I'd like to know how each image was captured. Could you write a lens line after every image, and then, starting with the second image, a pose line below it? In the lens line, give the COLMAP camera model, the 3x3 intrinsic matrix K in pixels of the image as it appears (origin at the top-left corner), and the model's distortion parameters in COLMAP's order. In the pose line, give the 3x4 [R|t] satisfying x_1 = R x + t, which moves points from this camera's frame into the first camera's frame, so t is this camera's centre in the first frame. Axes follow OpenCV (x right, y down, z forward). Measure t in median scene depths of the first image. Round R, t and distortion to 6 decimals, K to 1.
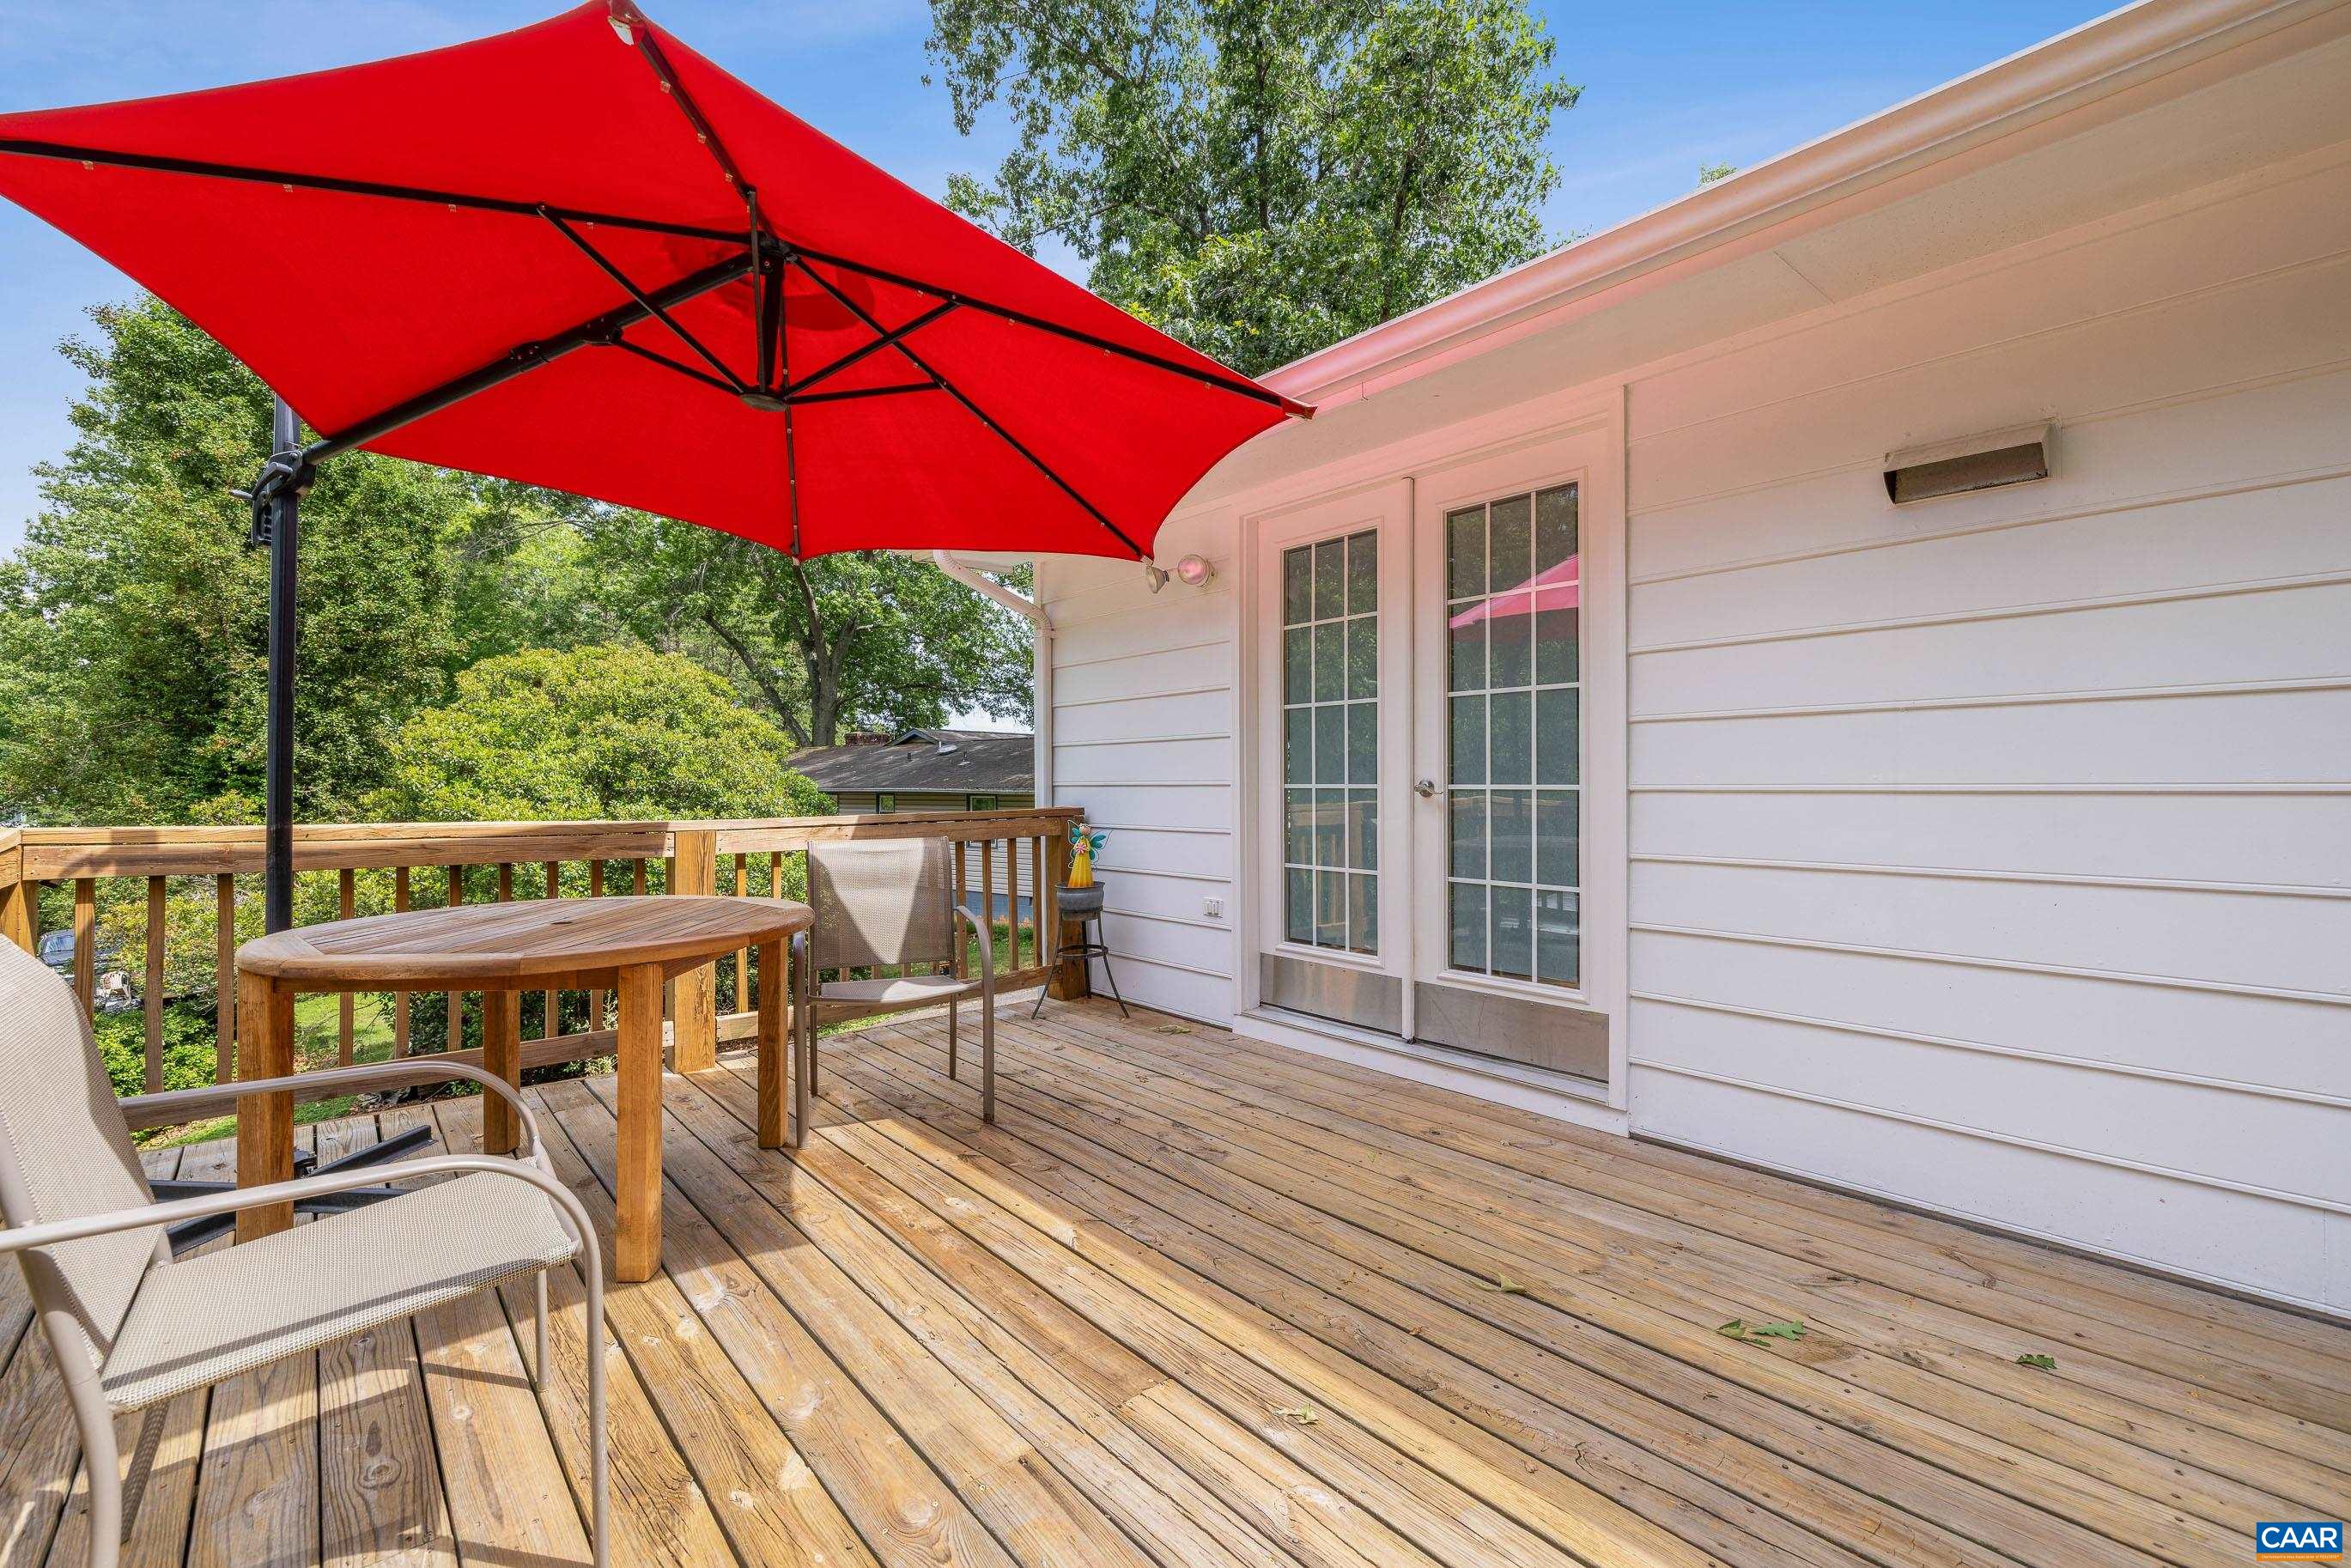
lens RADIAL K [[1013.5, 0, 1175.5], [0, 1013.5, 784.0], [0, 0, 1]] dist [-0.000194, -0.000019]
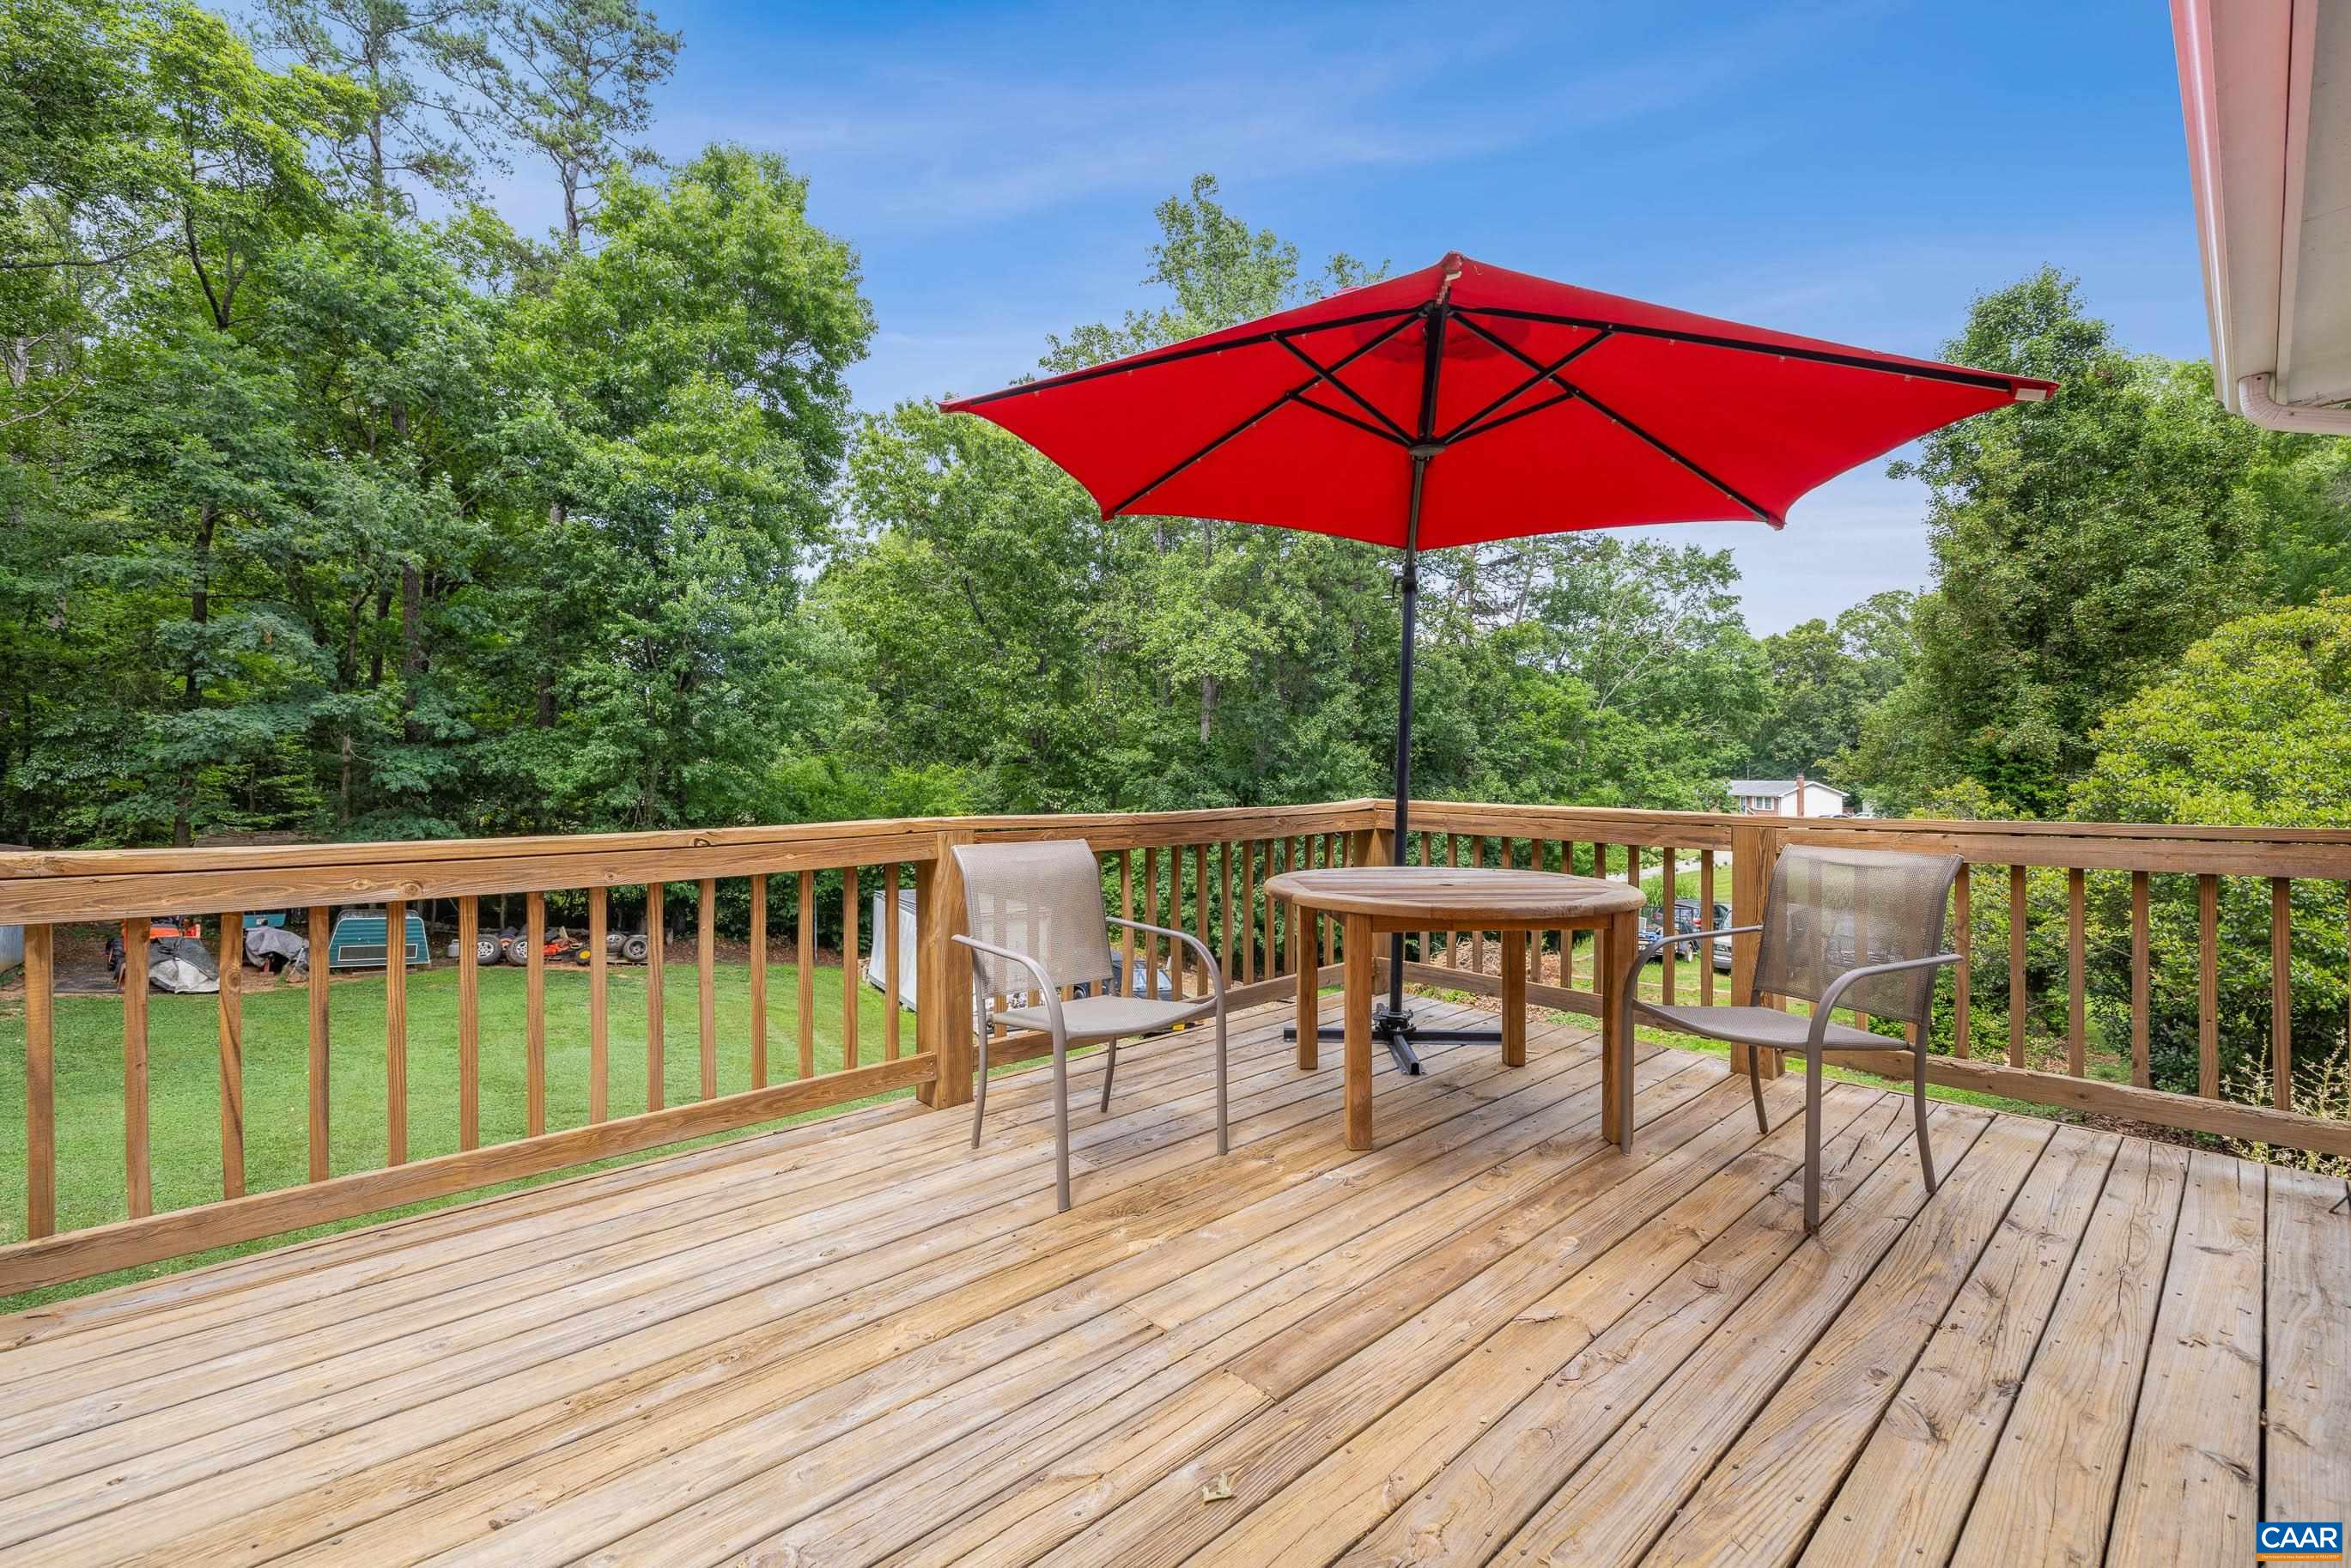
lens RADIAL K [[986.4, 0, 1180.1], [0, 986.4, 779.3], [0, 0, 1]] dist [0.002209, 0.000161]
pose [[0.035592, 0.015548, -0.999245, 0.564017], [-0.004956, 0.999869, 0.015381, -0.016985], [0.999354, 0.004404, 0.035665, 0.524381]]
